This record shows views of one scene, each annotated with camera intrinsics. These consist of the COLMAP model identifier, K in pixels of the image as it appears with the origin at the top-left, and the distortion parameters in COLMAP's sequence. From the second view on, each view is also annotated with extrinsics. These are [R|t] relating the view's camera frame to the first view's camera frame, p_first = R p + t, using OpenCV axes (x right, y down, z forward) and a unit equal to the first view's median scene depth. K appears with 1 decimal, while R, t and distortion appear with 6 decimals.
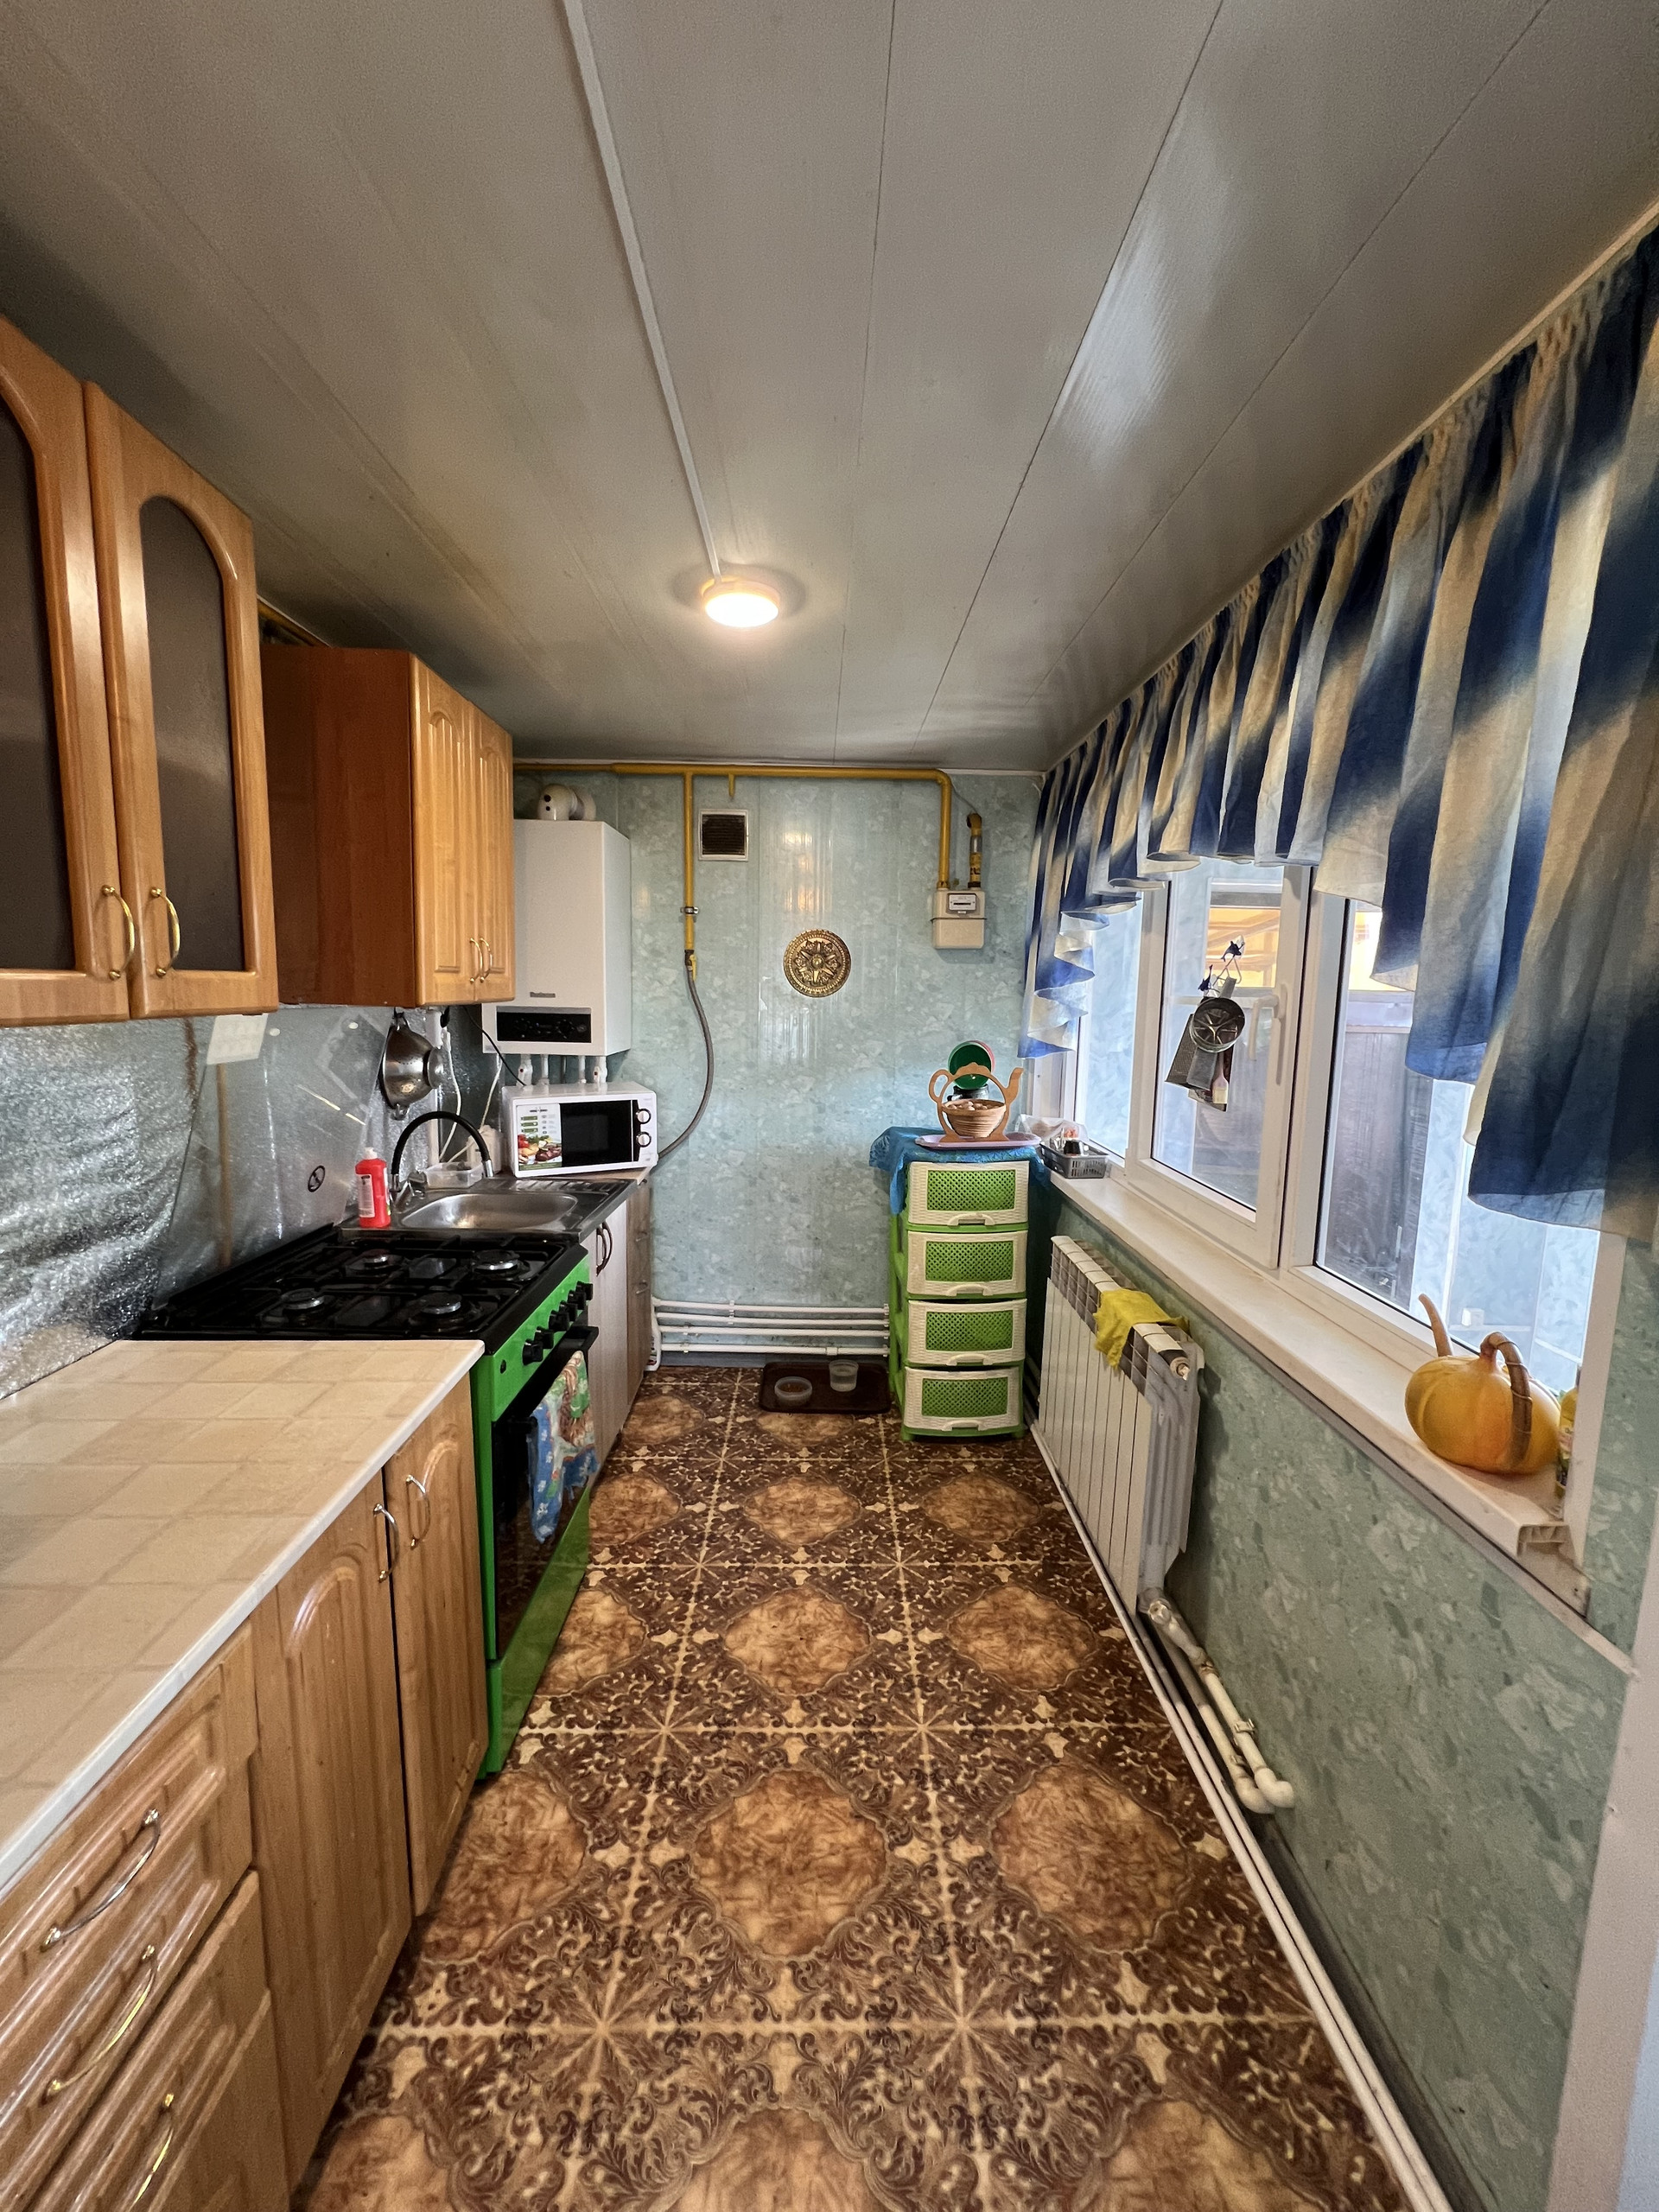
lens RADIAL K [[882.9, 0, 833.5], [0, 882.9, 1100.7], [0, 0, 1]] dist [-0.008801, 0.001495]
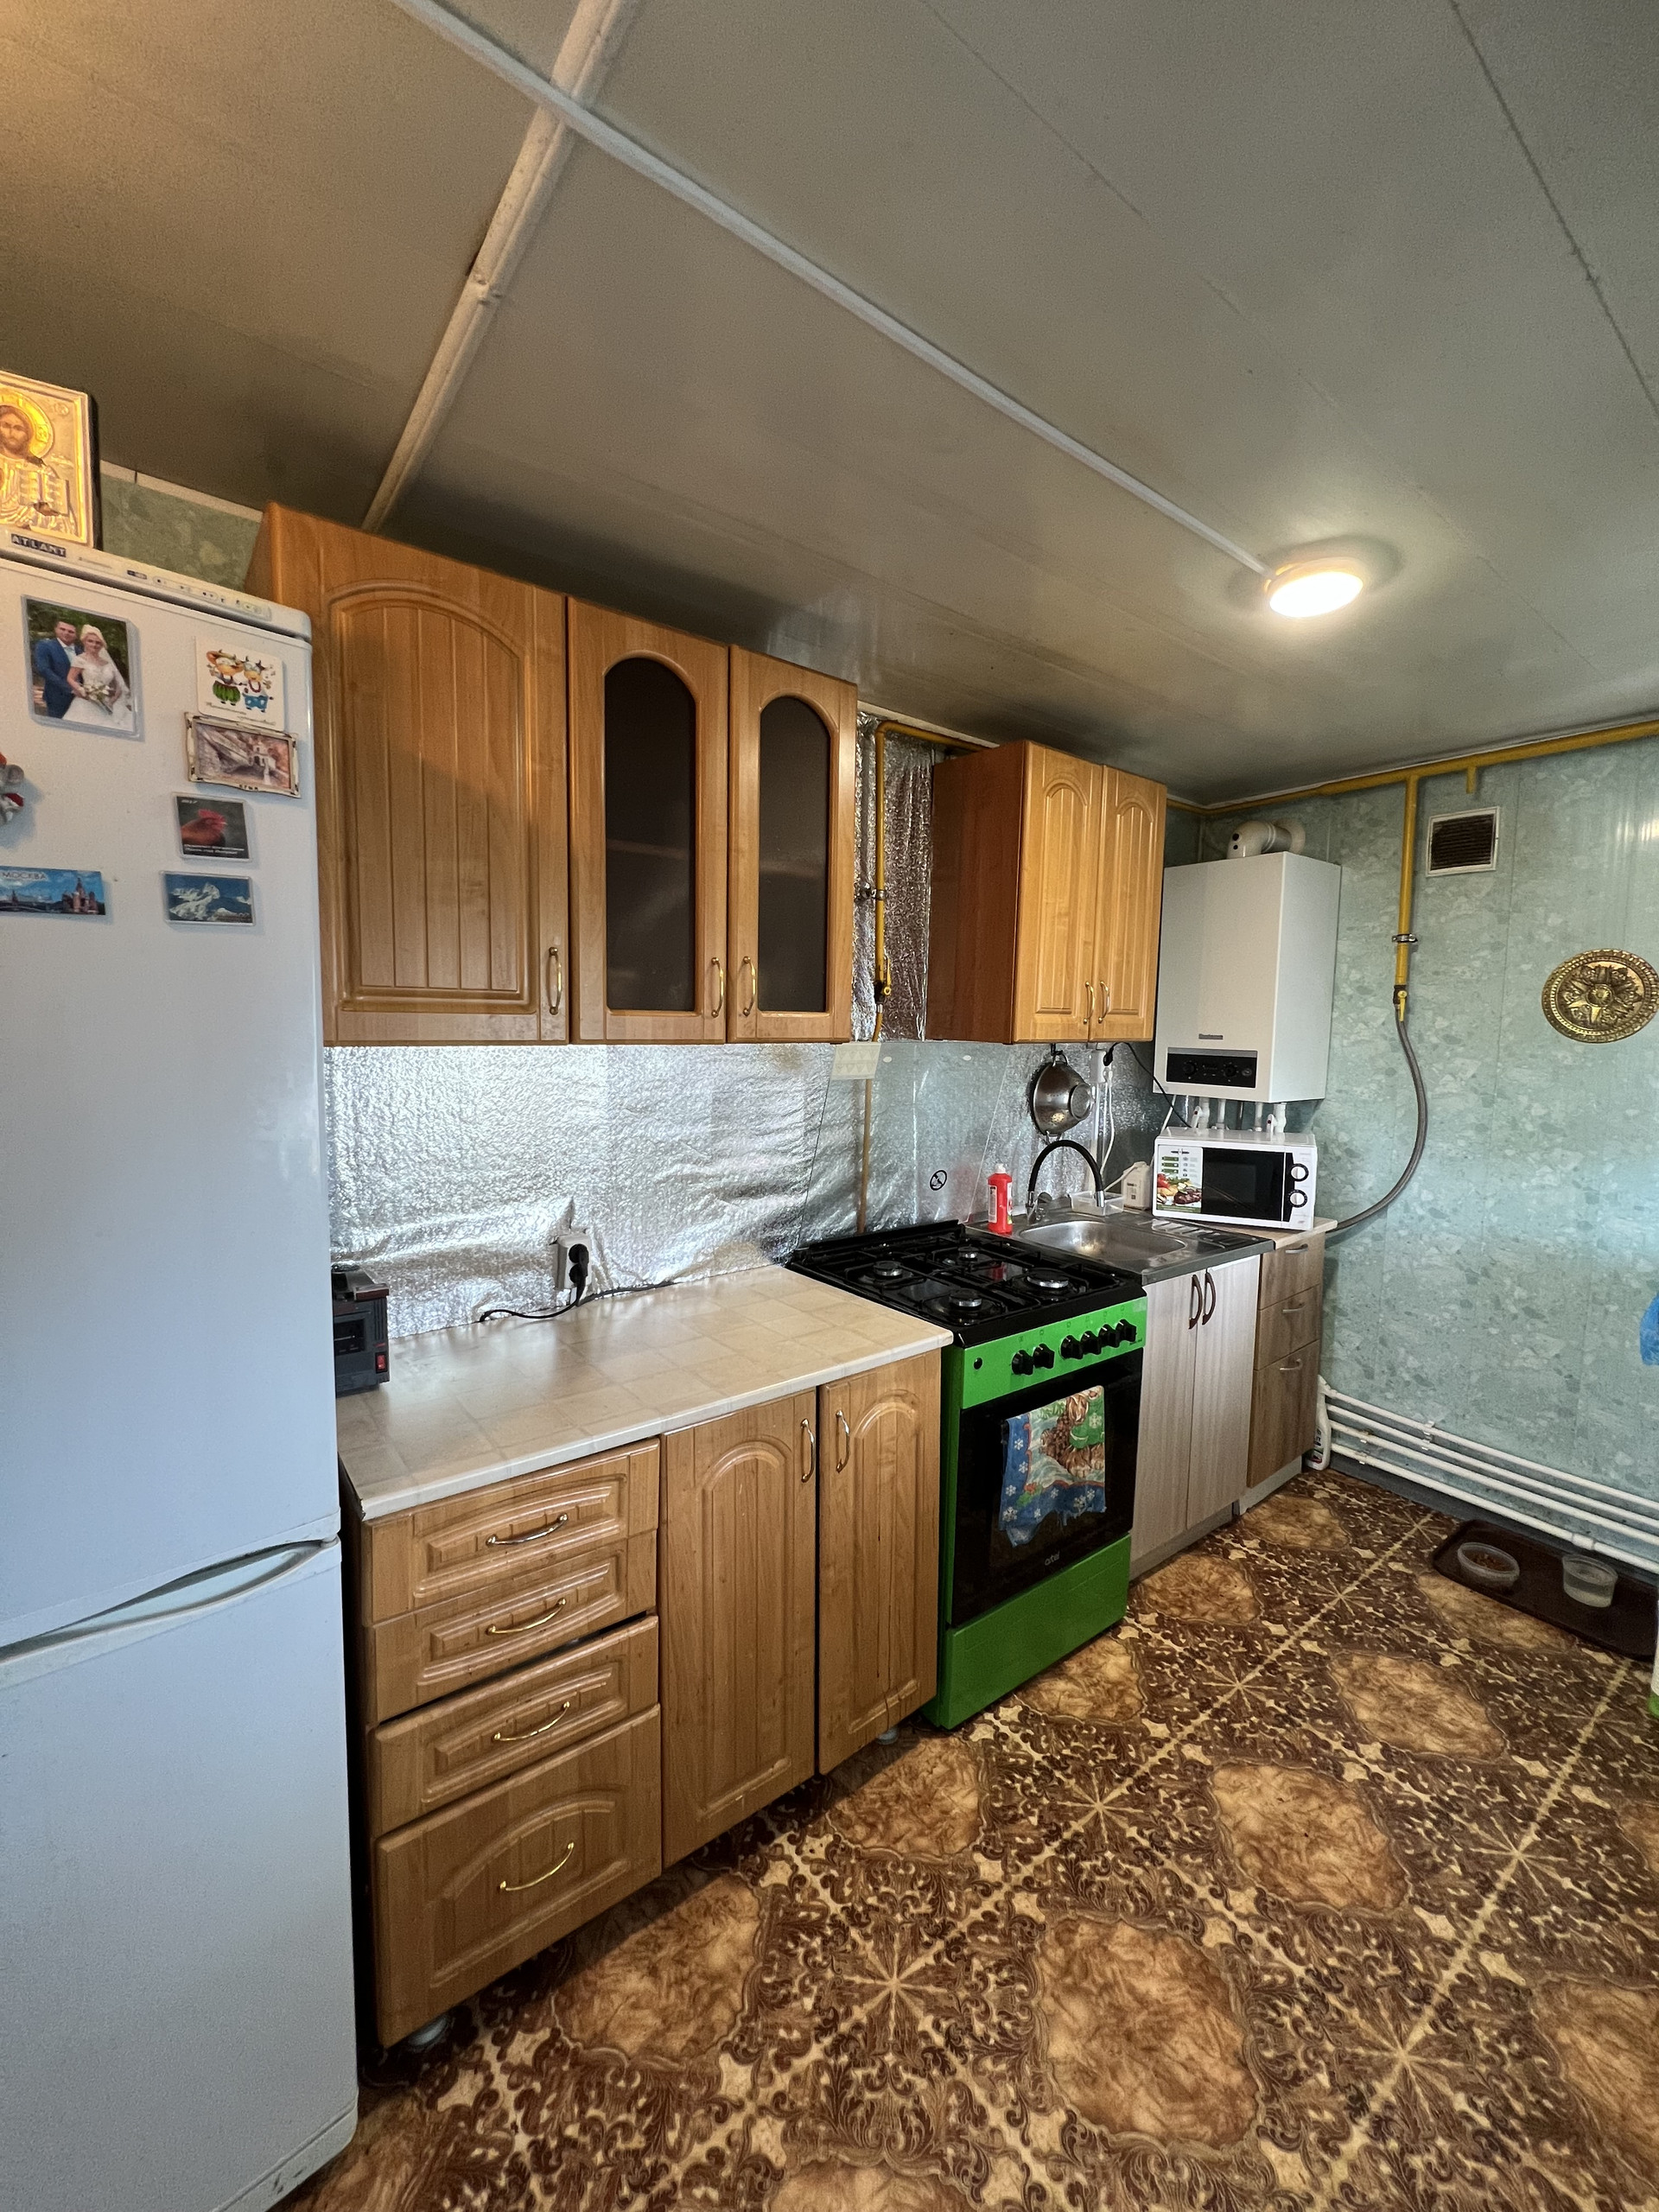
lens RADIAL K [[882.9, 0, 847.5], [0, 882.9, 1101.7], [0, 0, 1]] dist [-0.008801, 0.001495]
pose [[0.601863, 0.063587, -0.796064, 0.246403], [-0.105665, 0.994402, -0.000459, -0.005755], [0.791578, 0.084392, 0.605212, 0.106901]]
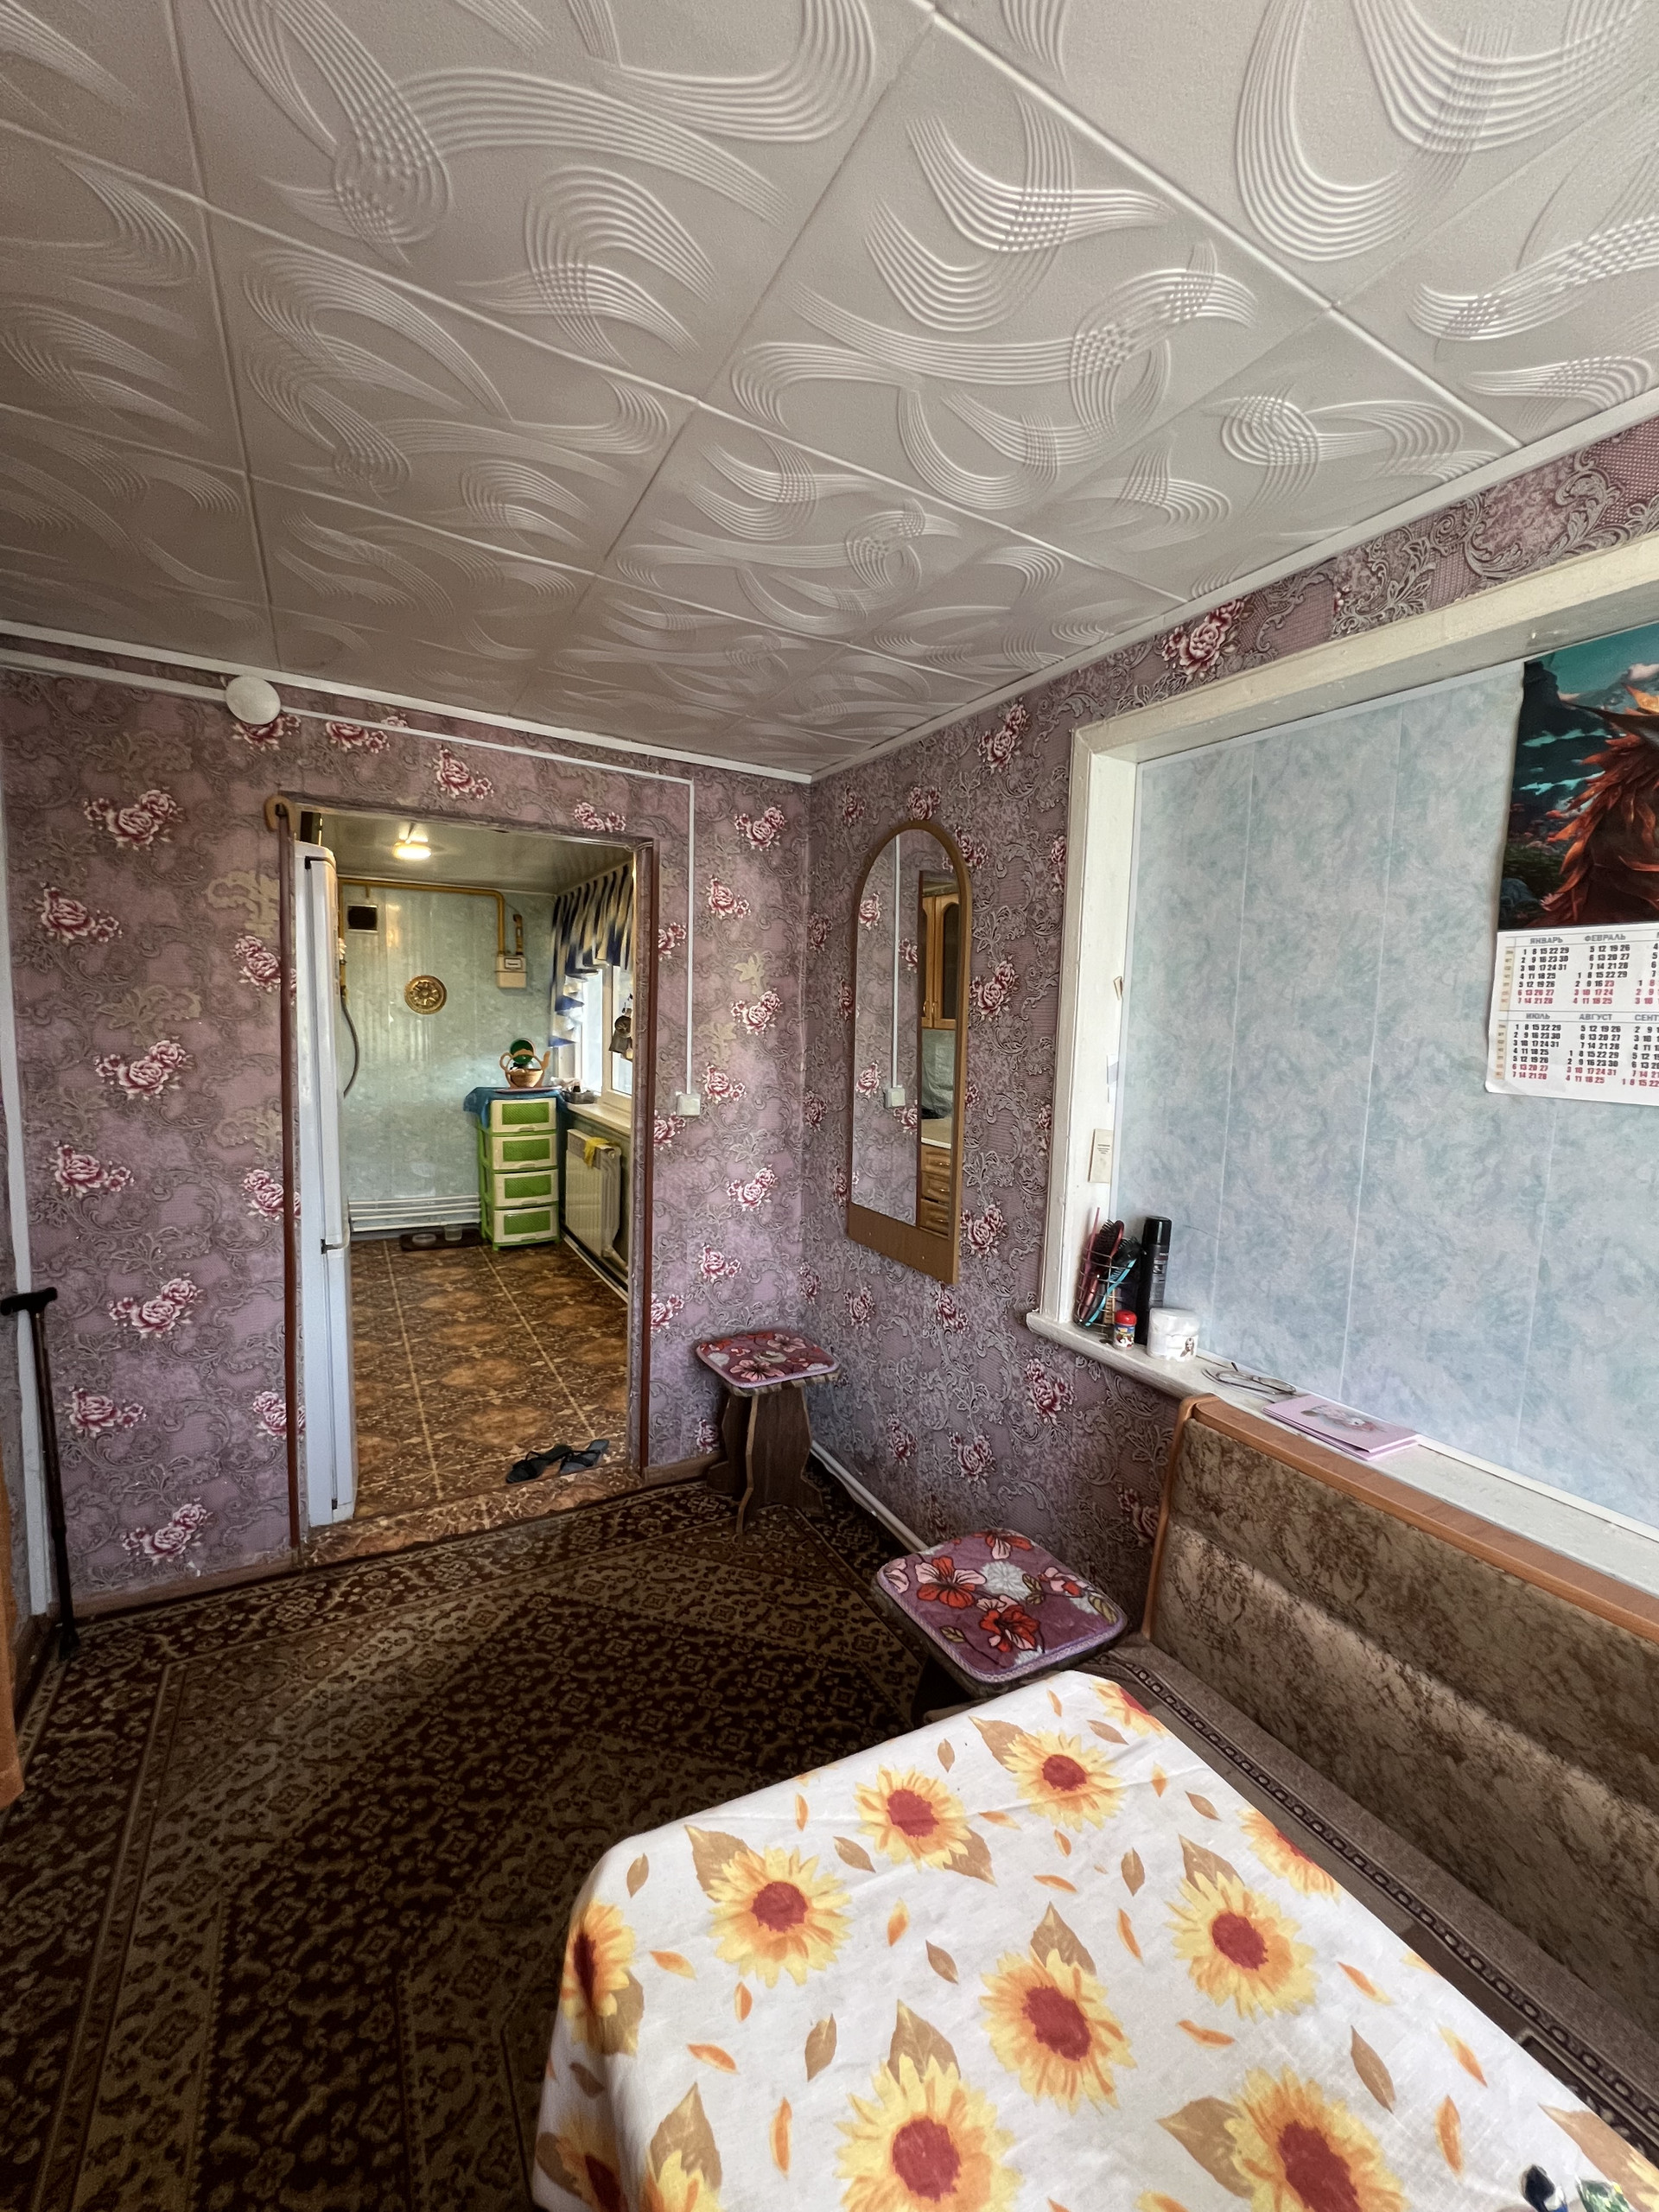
lens RADIAL K [[888.7, 0, 838.3], [0, 888.7, 1099.5], [0, 0, 1]] dist [-0.003544, 0.001013]
pose [[0.876306, -0.040721, 0.480031, -0.201877], [0.050397, 0.998703, -0.007281, 0.134302], [-0.479112, 0.030572, 0.877221, -1.186480]]
